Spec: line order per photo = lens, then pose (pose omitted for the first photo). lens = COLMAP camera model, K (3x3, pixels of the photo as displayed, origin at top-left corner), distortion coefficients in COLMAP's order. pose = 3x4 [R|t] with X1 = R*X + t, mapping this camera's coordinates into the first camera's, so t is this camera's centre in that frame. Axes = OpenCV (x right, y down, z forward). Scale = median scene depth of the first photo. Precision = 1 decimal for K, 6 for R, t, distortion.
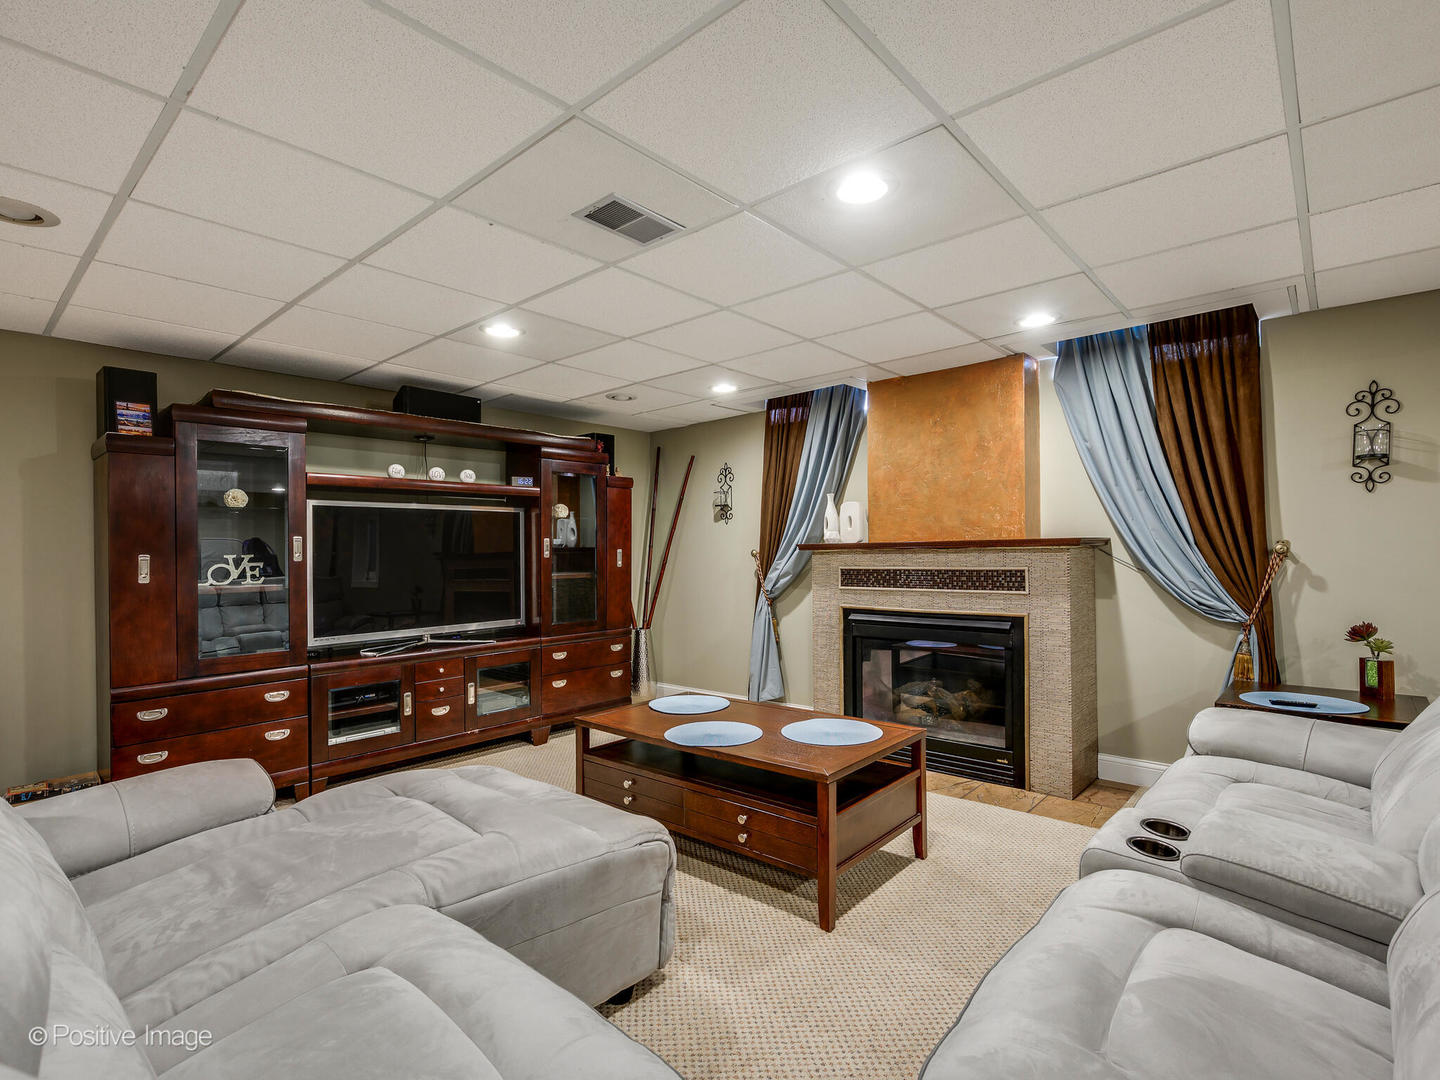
lens RADIAL K [[694.0, 0, 726.9], [0, 694.0, 545.9], [0, 0, 1]] dist [-0.002690, -0.000459]
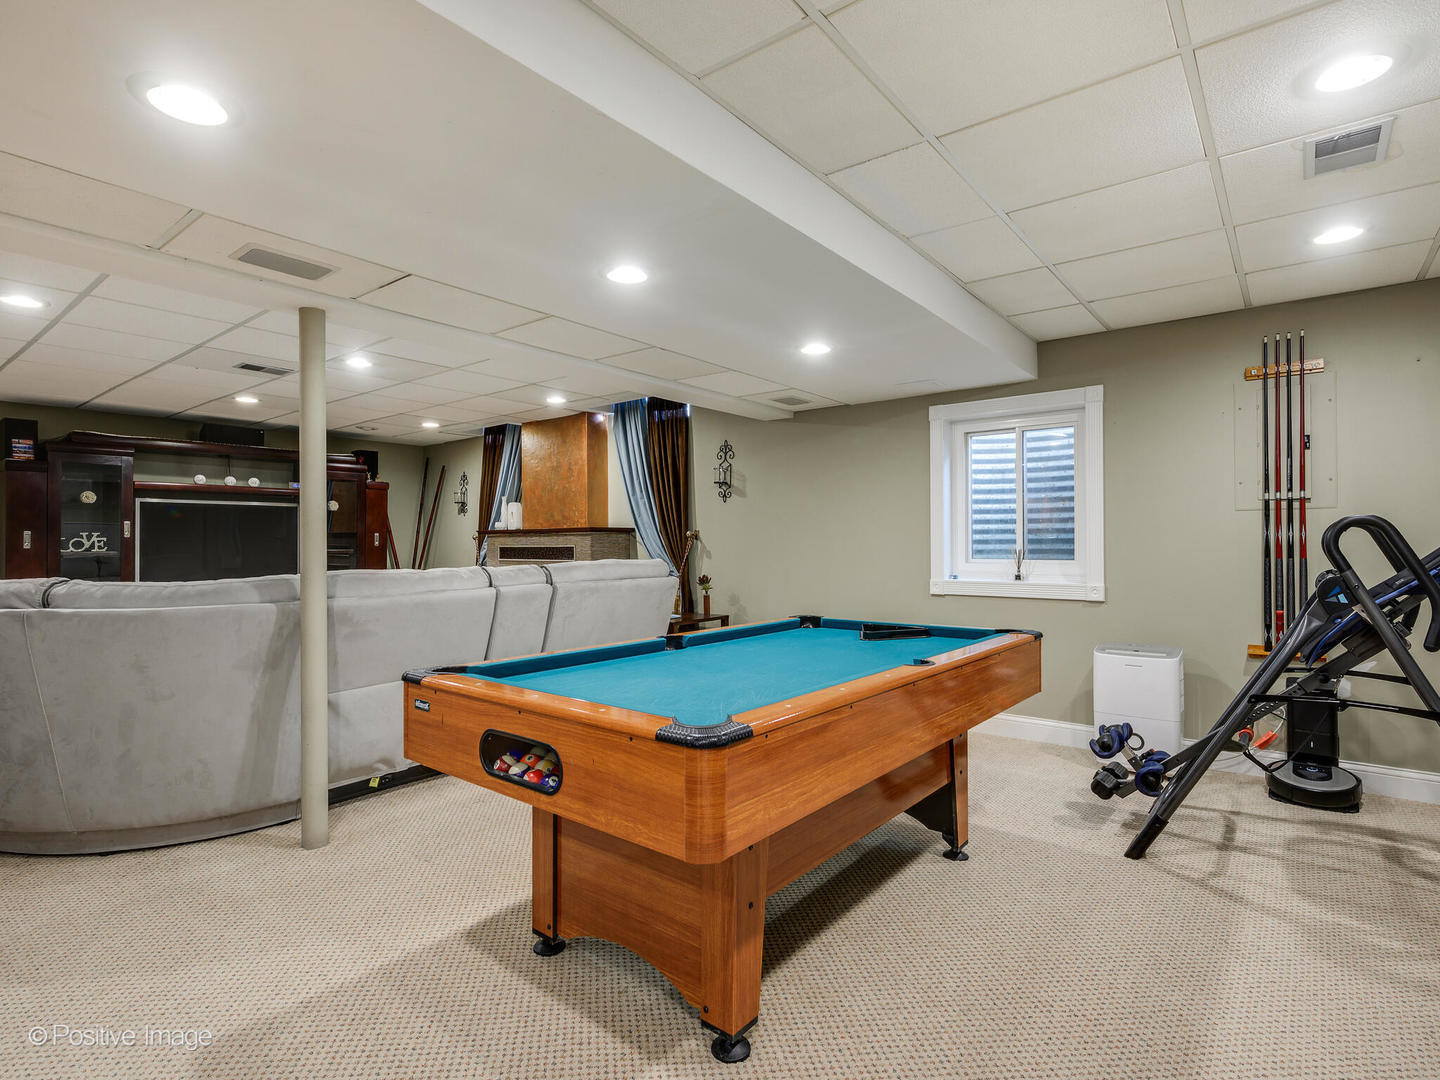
lens RADIAL K [[744.3, 0, 715.6], [0, 744.3, 540.3], [0, 0, 1]] dist [-0.014716, 0.001311]
pose [[0.999613, 0.010292, 0.025862, 0.680846], [-0.010368, 0.999942, 0.002810, 0.010380], [-0.025832, -0.003077, 0.999662, -0.720889]]
